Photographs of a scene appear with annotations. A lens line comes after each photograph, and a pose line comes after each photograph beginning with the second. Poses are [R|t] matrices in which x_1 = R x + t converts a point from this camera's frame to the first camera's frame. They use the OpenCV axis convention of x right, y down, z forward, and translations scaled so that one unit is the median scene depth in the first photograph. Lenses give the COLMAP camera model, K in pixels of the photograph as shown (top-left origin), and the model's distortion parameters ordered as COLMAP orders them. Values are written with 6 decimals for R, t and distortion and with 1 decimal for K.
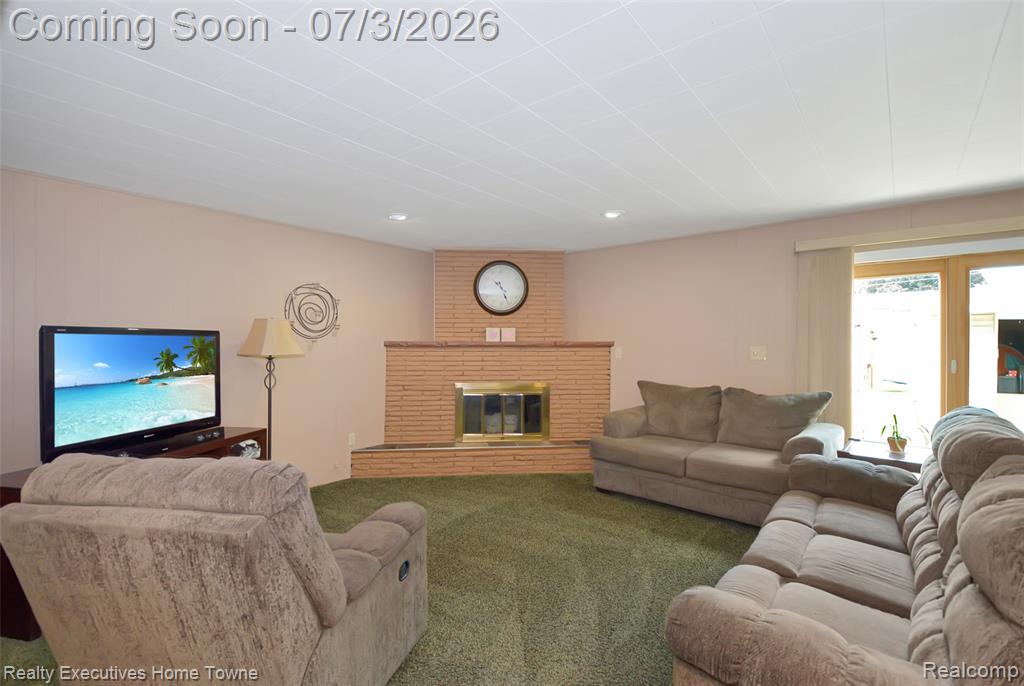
lens RADIAL K [[471.8, 0, 513.3], [0, 471.8, 340.4], [0, 0, 1]] dist [0.044544, 0.000103]
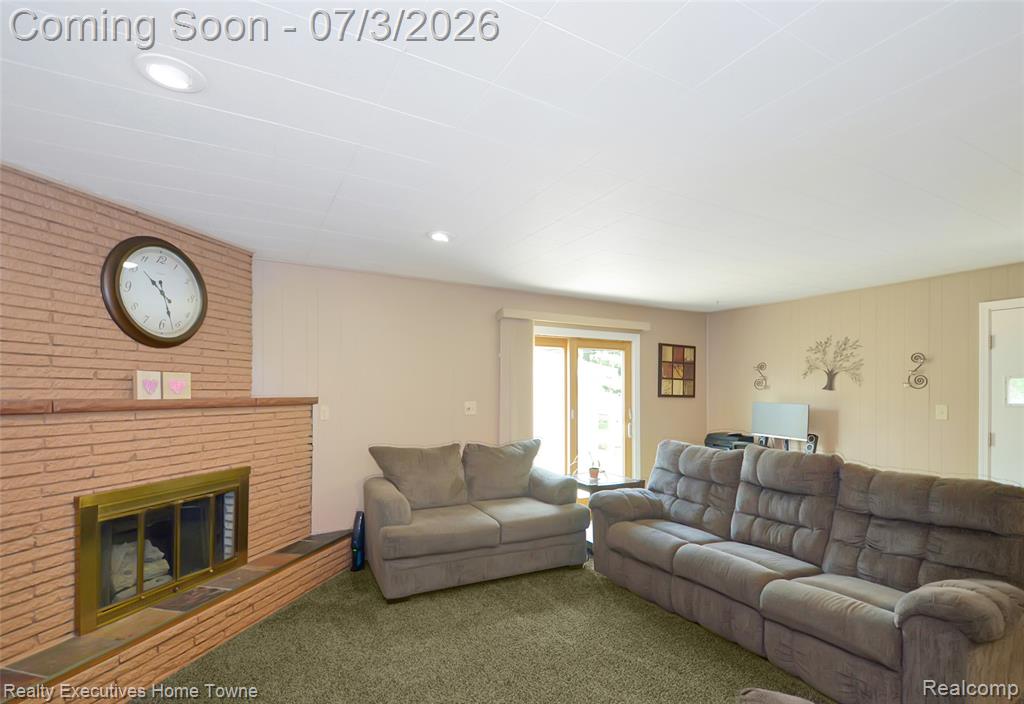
lens RADIAL K [[511.7, 0, 488.1], [0, 511.7, 389.6], [0, 0, 1]] dist [0.047306, 0.000210]
pose [[0.372822, 0.004703, 0.927891, -0.434716], [-0.010813, 0.999941, -0.000724, -0.011307], [-0.927840, -0.009763, 0.372851, 0.486878]]
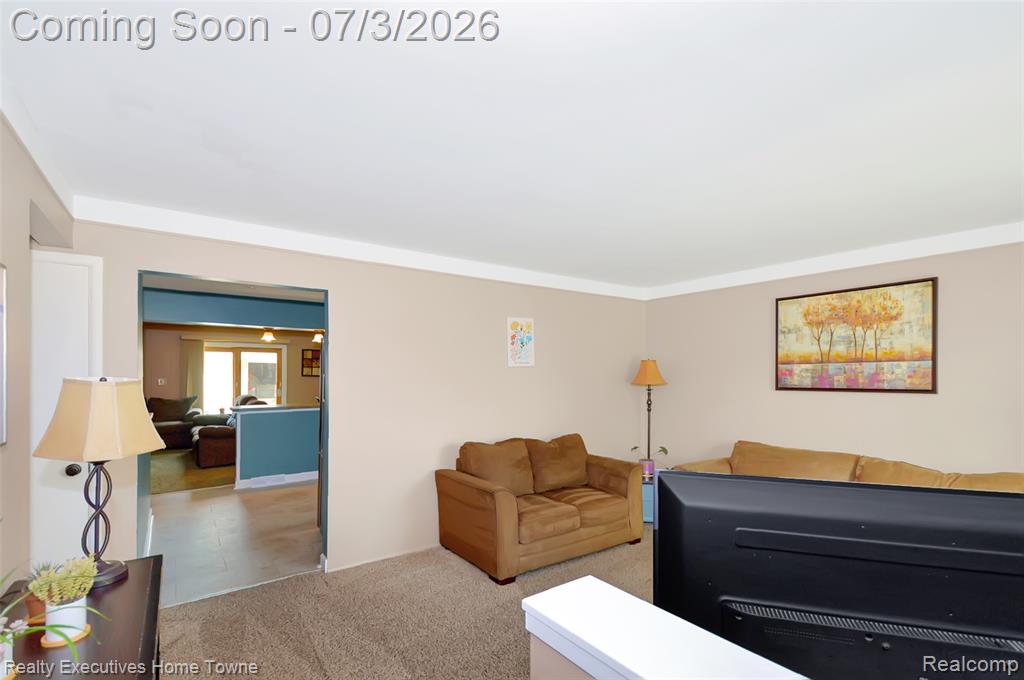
lens RADIAL K [[454.9, 0, 506.0], [0, 454.9, 377.1], [0, 0, 1]] dist [0.013937, -0.003411]
pose [[0.268215, -0.009762, 0.963310, -0.942537], [-0.018049, 0.999722, 0.015156, -0.046157], [-0.963190, -0.021452, 0.267964, -0.936574]]
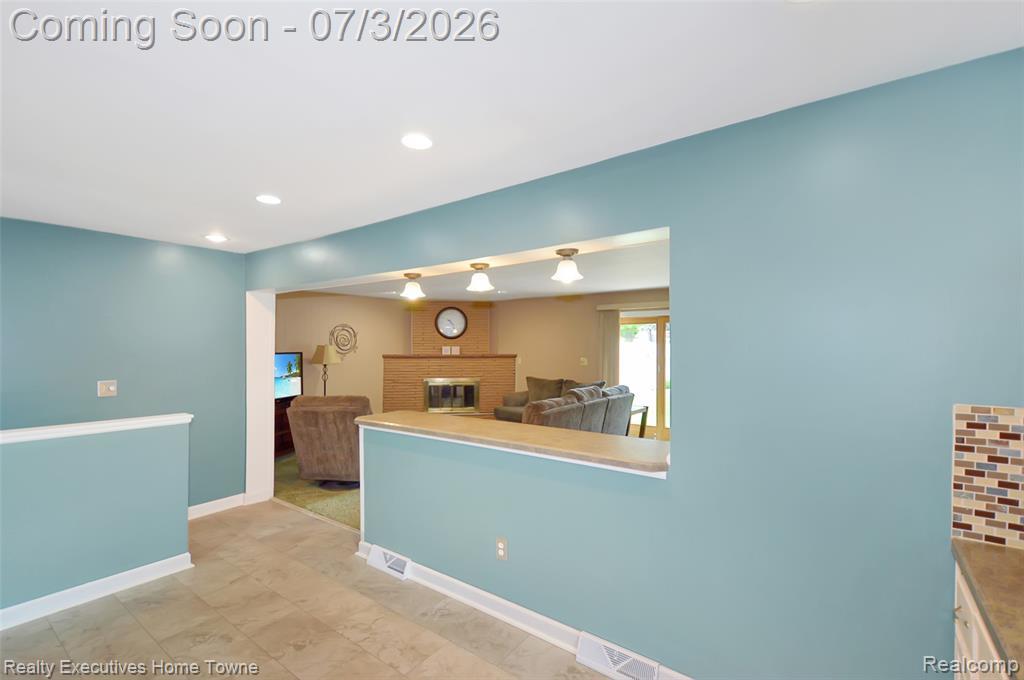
lens RADIAL K [[454.9, 0, 522.7], [0, 454.9, 342.8], [0, 0, 1]] dist [0.013937, -0.003411]
pose [[0.999339, -0.001495, 0.036328, 0.181193], [0.001208, 0.999968, 0.007932, -0.054498], [-0.036338, -0.007883, 0.999308, -0.690579]]
